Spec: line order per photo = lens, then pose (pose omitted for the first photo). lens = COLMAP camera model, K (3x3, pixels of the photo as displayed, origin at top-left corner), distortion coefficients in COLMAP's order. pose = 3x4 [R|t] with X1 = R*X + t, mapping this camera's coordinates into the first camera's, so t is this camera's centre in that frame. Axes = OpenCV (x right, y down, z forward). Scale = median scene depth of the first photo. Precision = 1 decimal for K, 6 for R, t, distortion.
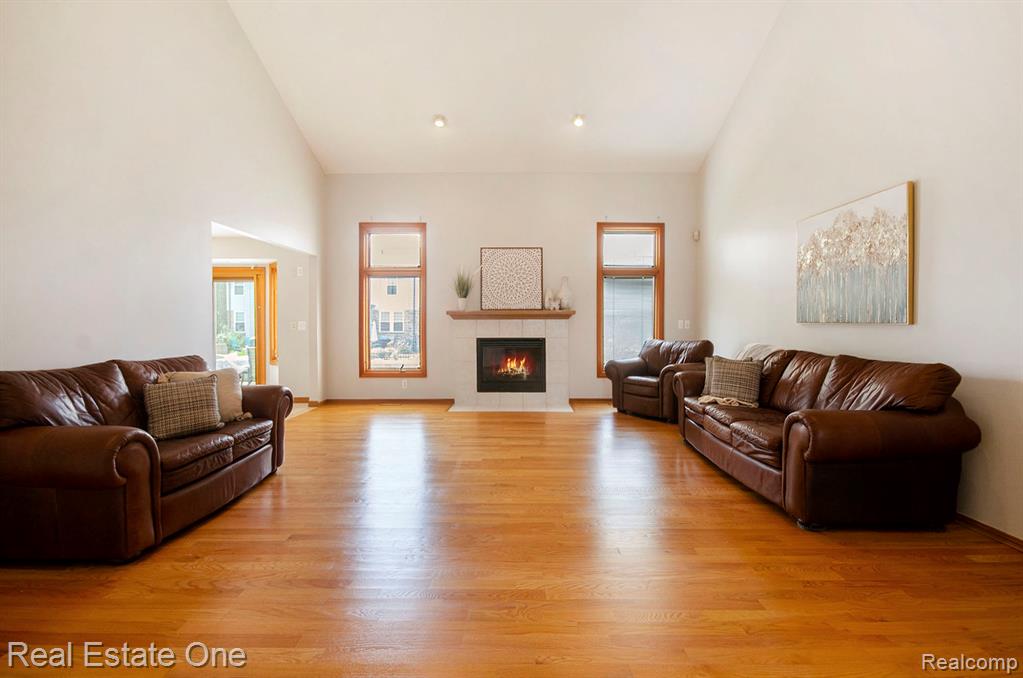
lens RADIAL K [[462.8, 0, 516.2], [0, 462.8, 329.6], [0, 0, 1]] dist [0.007855, -0.001308]
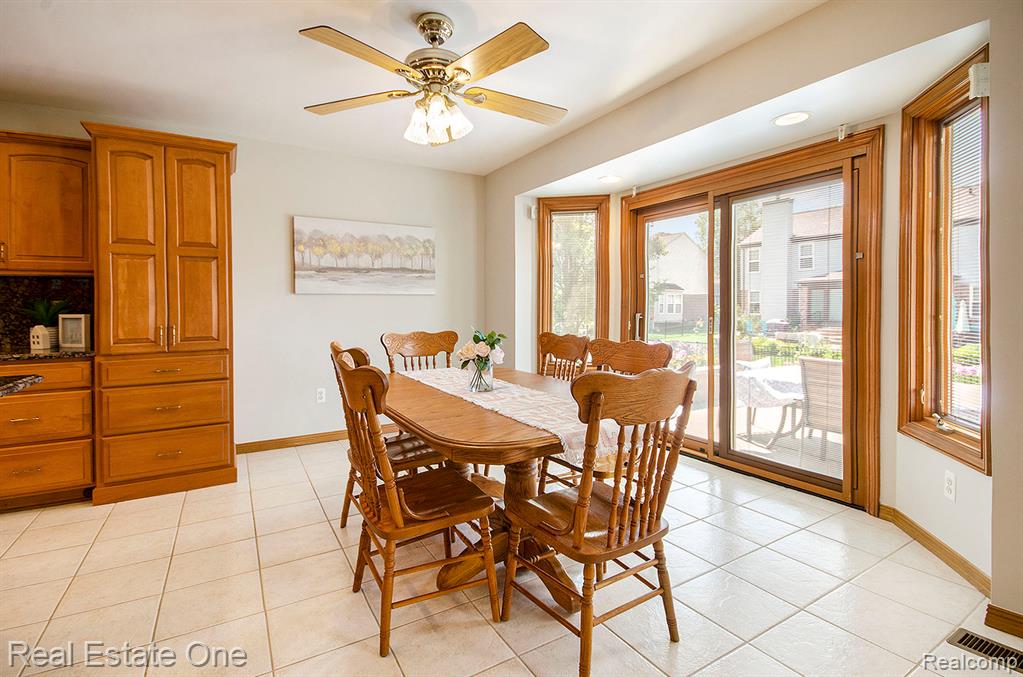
lens RADIAL K [[462.8, 0, 520.3], [0, 462.8, 317.1], [0, 0, 1]] dist [0.007855, -0.001308]
pose [[0.543013, 0.018613, -0.839518, -0.455494], [-0.007132, 0.999820, 0.017554, -0.007853], [0.839694, -0.003545, 0.543048, 0.690498]]
